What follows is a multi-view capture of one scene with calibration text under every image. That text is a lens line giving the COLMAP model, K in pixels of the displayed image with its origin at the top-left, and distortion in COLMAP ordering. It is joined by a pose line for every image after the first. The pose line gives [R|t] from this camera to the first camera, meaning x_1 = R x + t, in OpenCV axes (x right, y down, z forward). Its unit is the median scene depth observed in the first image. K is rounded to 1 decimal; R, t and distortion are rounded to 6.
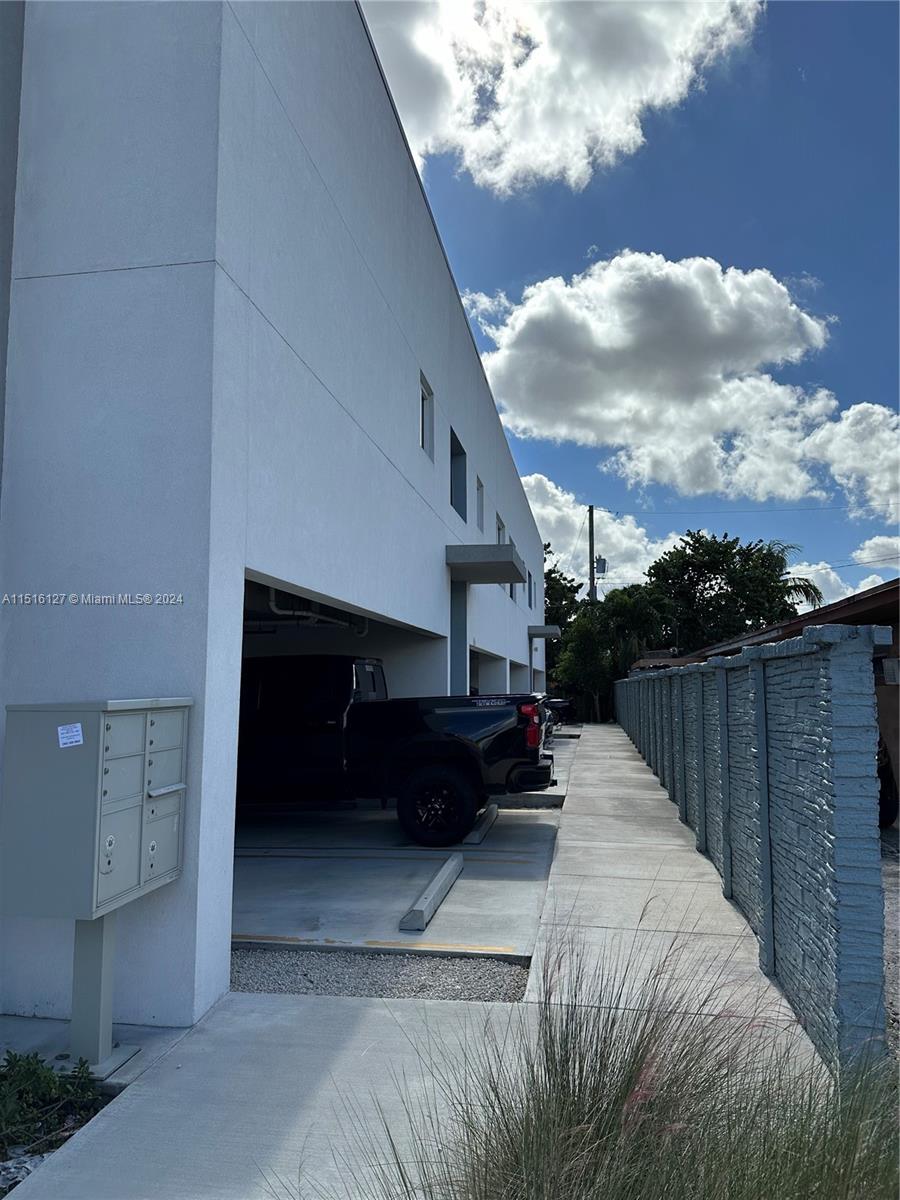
lens RADIAL K [[854.2, 0, 447.2], [0, 854.2, 596.7], [0, 0, 1]] dist [0.025980, -0.037393]
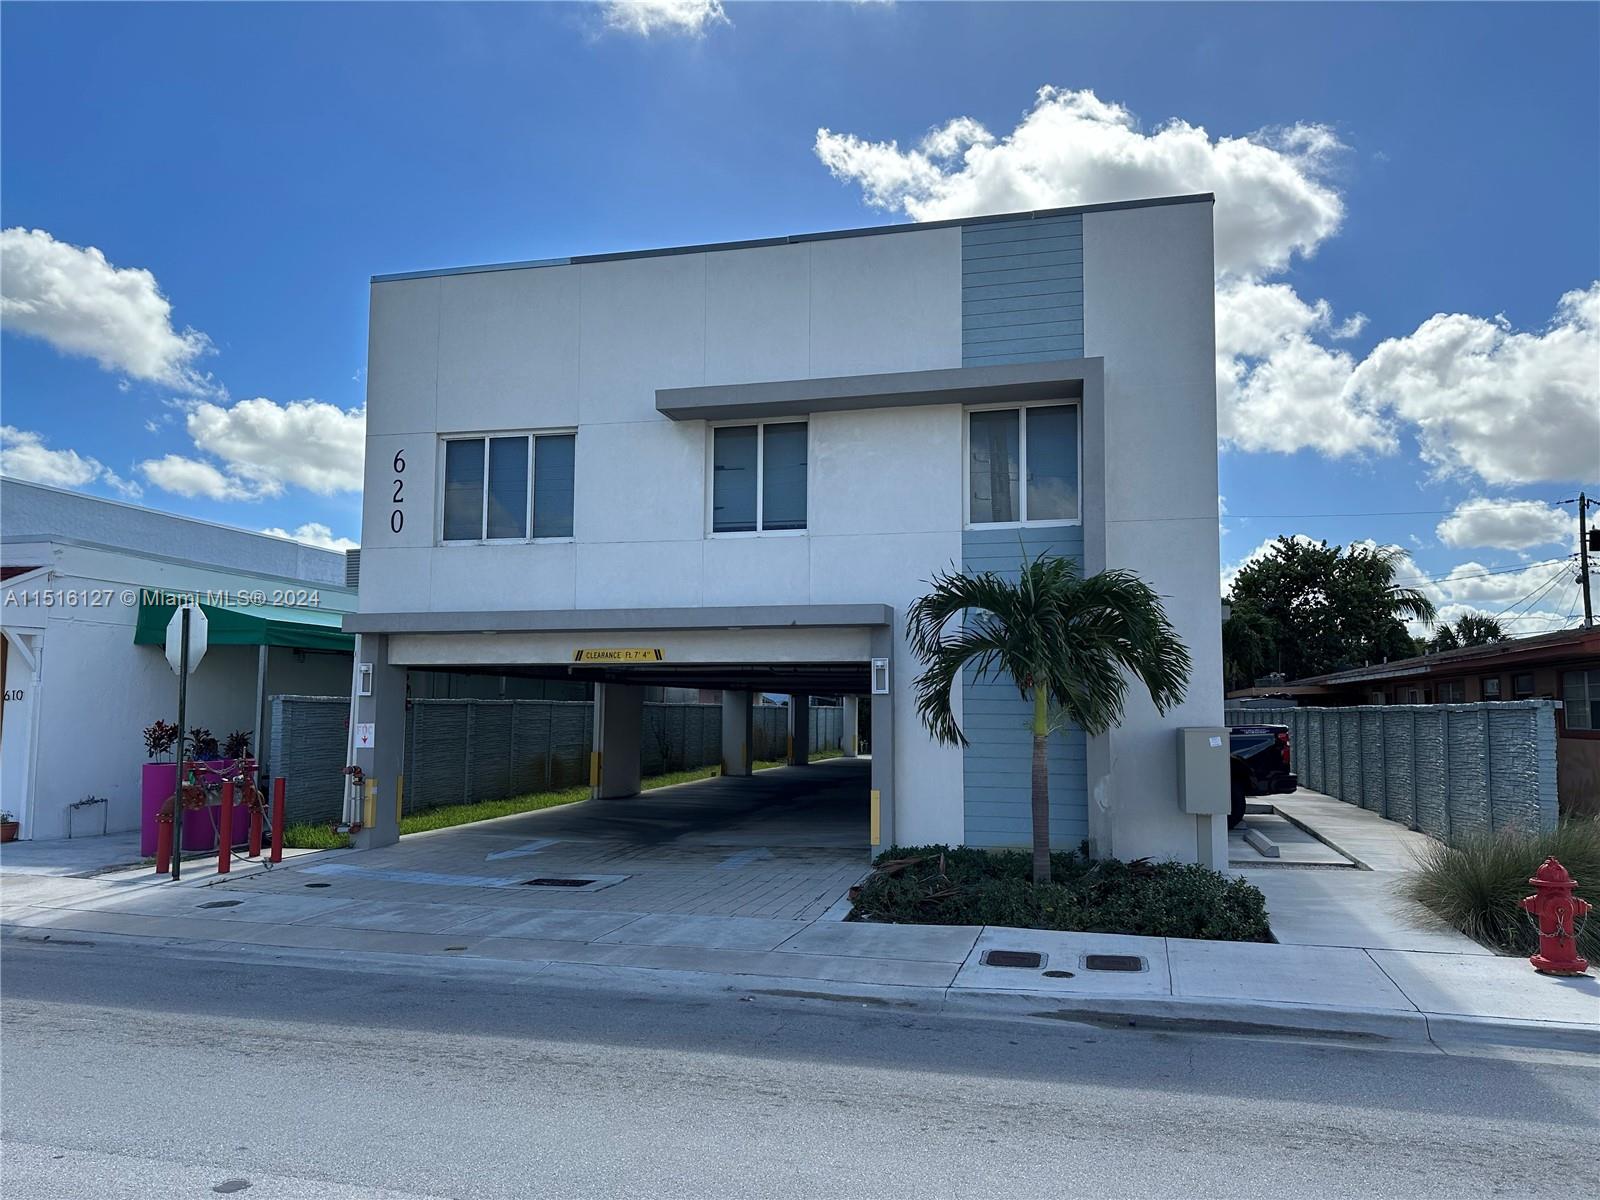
lens RADIAL K [[1139.0, 0, 834.6], [0, 1139.0, 610.1], [0, 0, 1]] dist [0.025980, -0.037393]
pose [[0.998636, 0.005311, -0.051937, -0.112997], [-0.004321, 0.999807, 0.019167, -0.022541], [0.052029, -0.018917, 0.998466, -0.192760]]
